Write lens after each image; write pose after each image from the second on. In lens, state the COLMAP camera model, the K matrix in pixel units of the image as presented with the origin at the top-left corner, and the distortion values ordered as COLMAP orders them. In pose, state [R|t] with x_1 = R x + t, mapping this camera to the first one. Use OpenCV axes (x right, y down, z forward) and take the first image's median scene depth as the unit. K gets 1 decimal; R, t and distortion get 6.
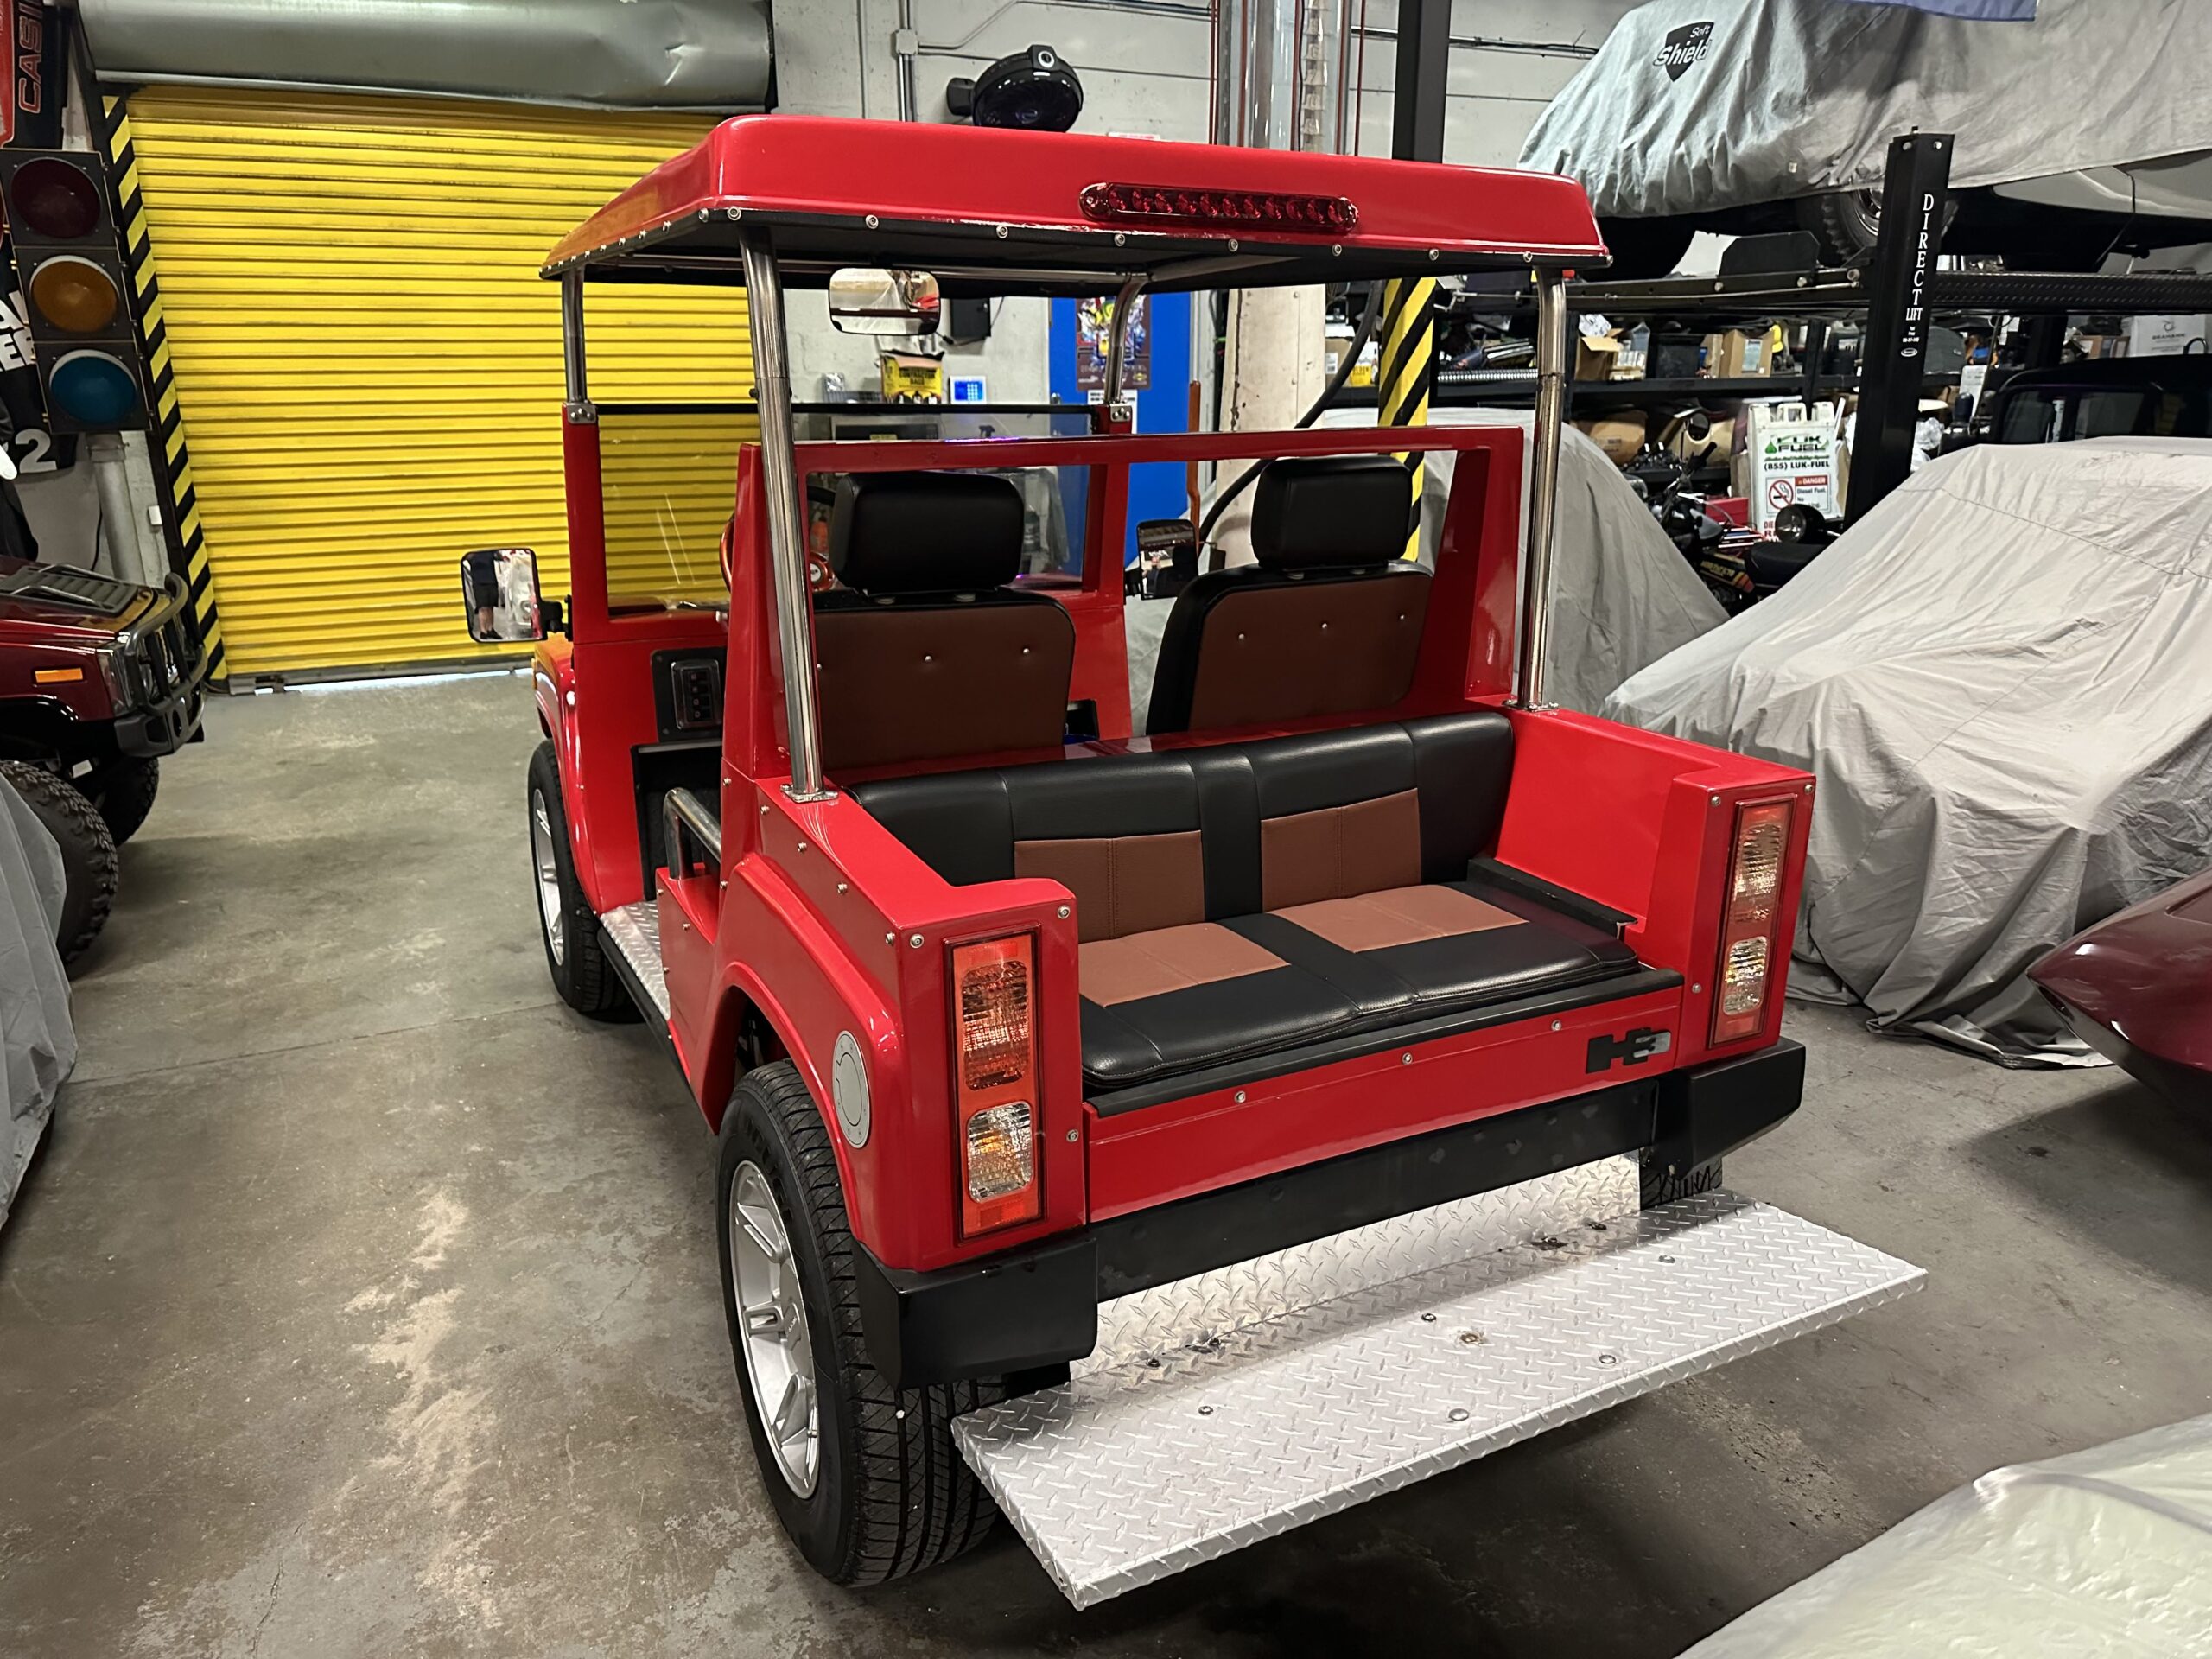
lens RADIAL K [[1582.8, 0, 1113.3], [0, 1582.8, 820.1], [0, 0, 1]] dist [0.042561, -0.085577]
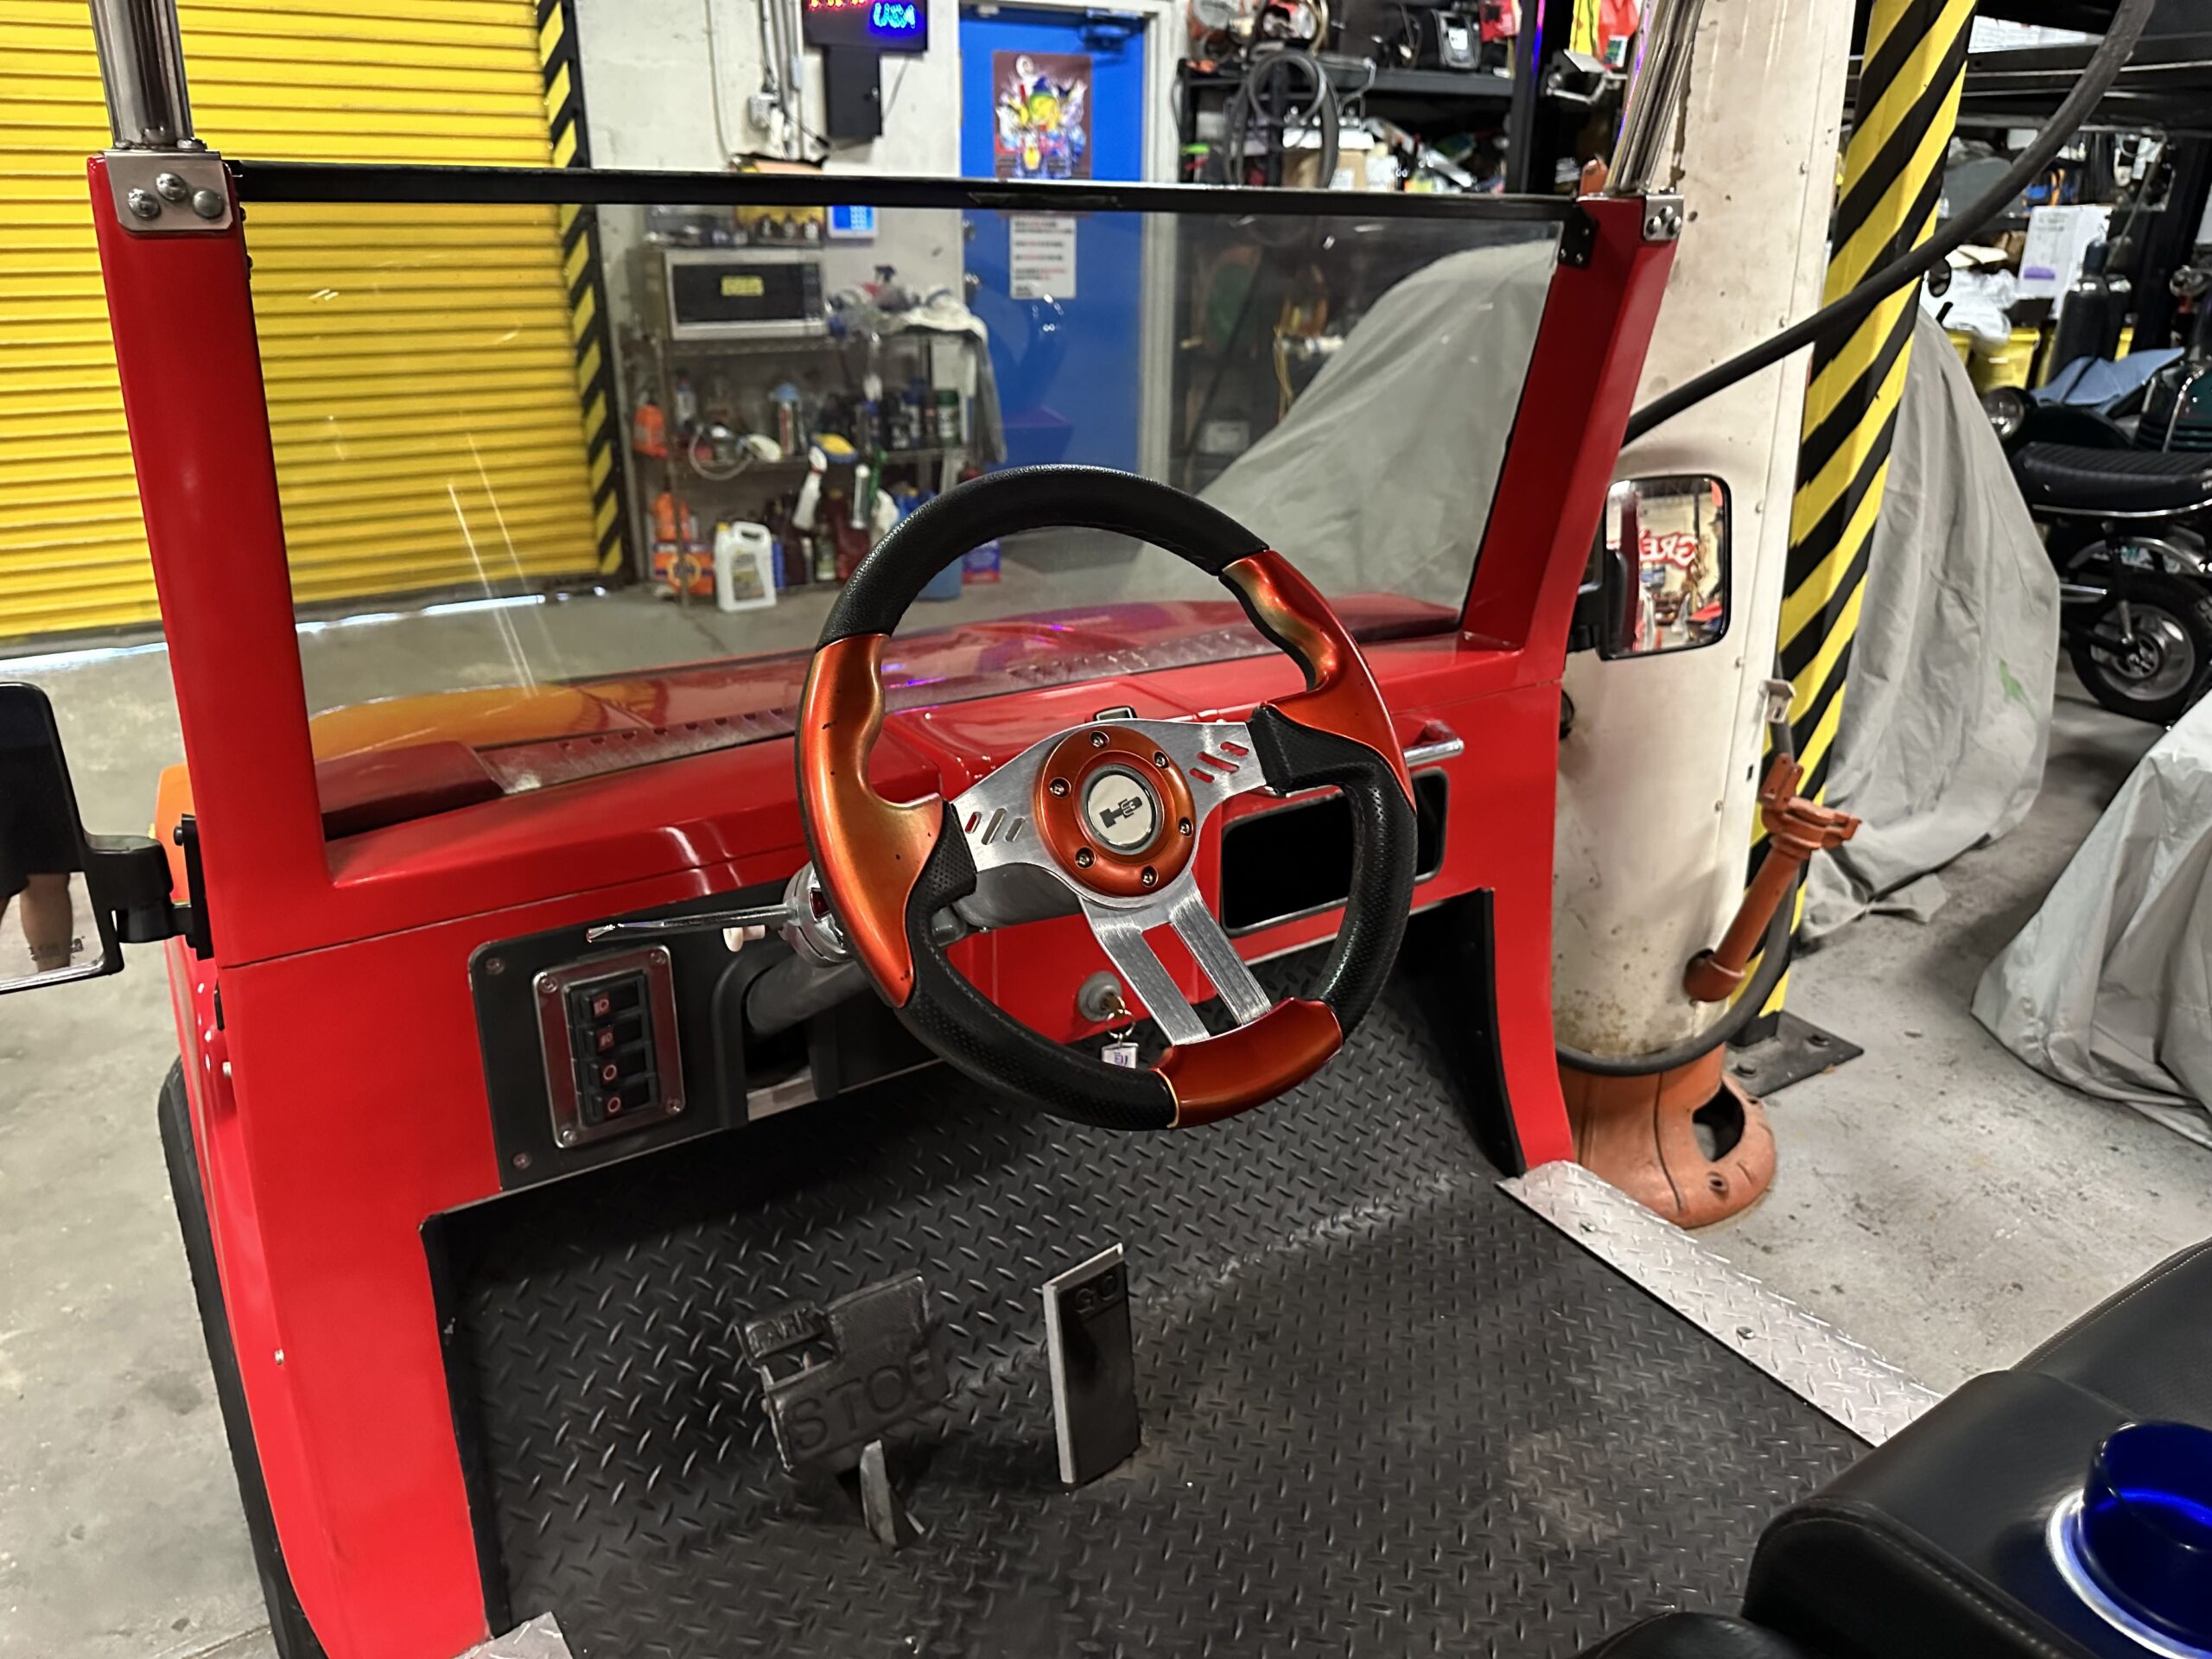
lens RADIAL K [[1629.7, 0, 1106.0], [0, 1629.7, 829.5], [0, 0, 1]] dist [-0.029191, 0.003970]
pose [[0.991848, -0.036065, 0.122215, -0.152839], [0.025260, 0.995726, 0.088835, -0.119825], [-0.124896, -0.085023, 0.988520, 0.498319]]
